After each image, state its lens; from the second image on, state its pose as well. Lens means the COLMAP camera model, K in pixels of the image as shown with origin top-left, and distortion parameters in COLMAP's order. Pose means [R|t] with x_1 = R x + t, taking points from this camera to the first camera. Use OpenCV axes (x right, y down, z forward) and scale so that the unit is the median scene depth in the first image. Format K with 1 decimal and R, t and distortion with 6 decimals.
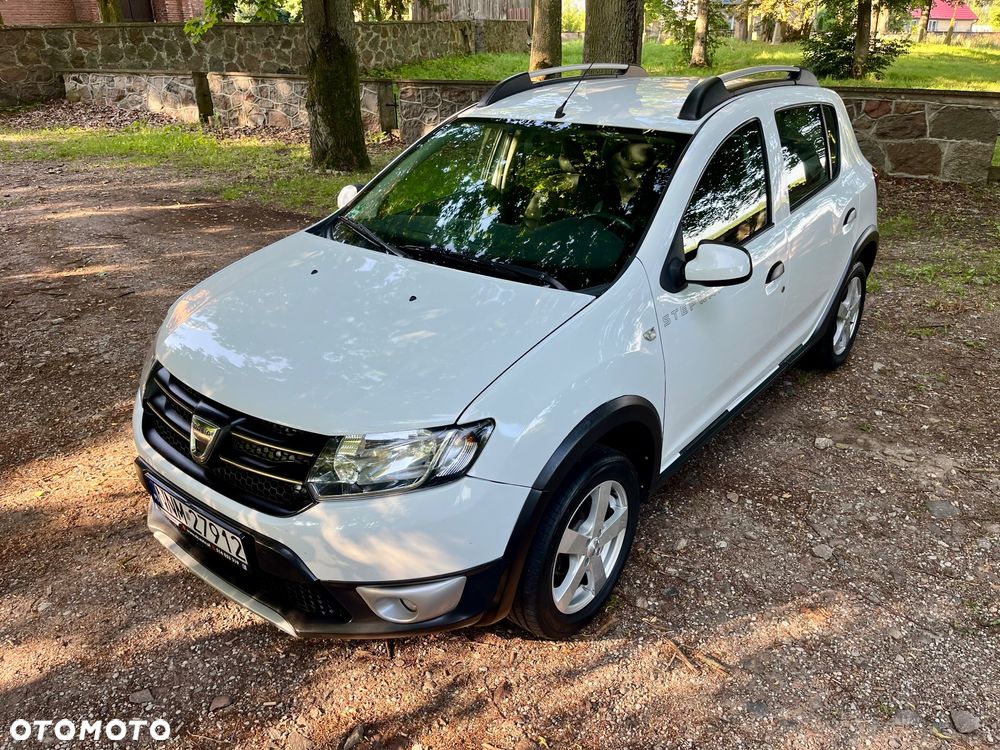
lens RADIAL K [[760.2, 0, 500.0], [0, 760.2, 375.0], [0, 0, 1]] dist [0.082832, -0.126836]
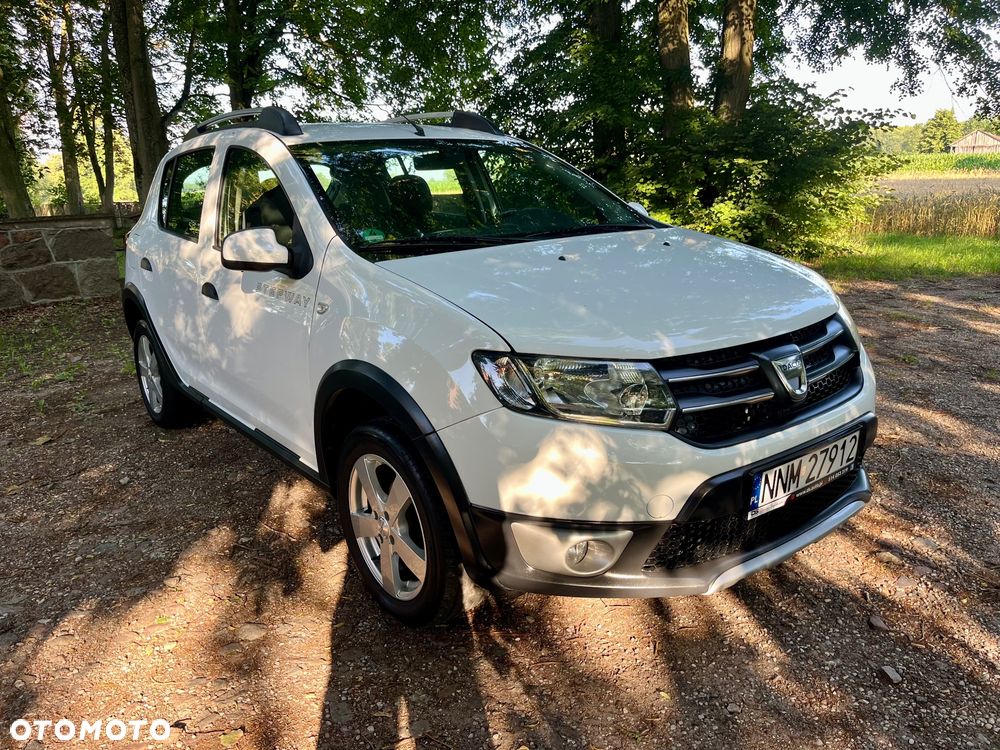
lens RADIAL K [[757.6, 0, 499.3], [0, 757.6, 378.9], [0, 0, 1]] dist [0.089635, -0.137052]
pose [[0.216654, -0.240441, 0.946176, -1.041417], [0.435771, 0.891101, 0.126663, -0.143258], [-0.873593, 0.384874, 0.297838, 0.804786]]
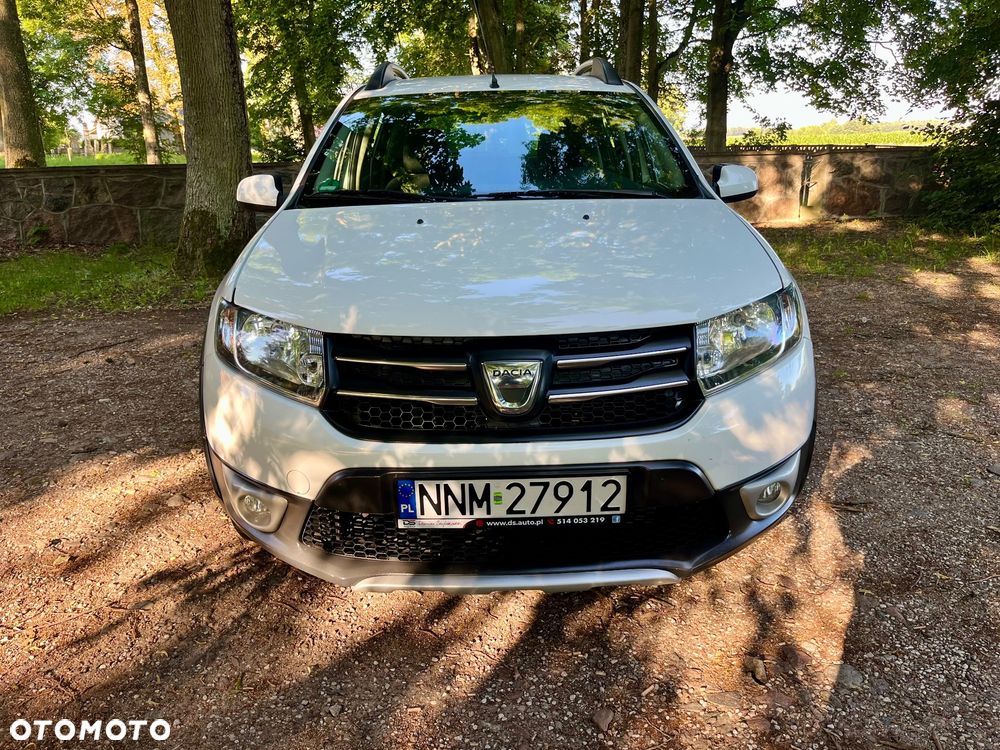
lens RADIAL K [[757.6, 0, 499.3], [0, 757.6, 378.9], [0, 0, 1]] dist [0.089635, -0.137052]
pose [[0.761445, -0.191516, 0.619292, -0.677250], [0.274774, 0.960644, -0.040768, 0.081316], [-0.587112, 0.201208, 0.784101, 0.315207]]
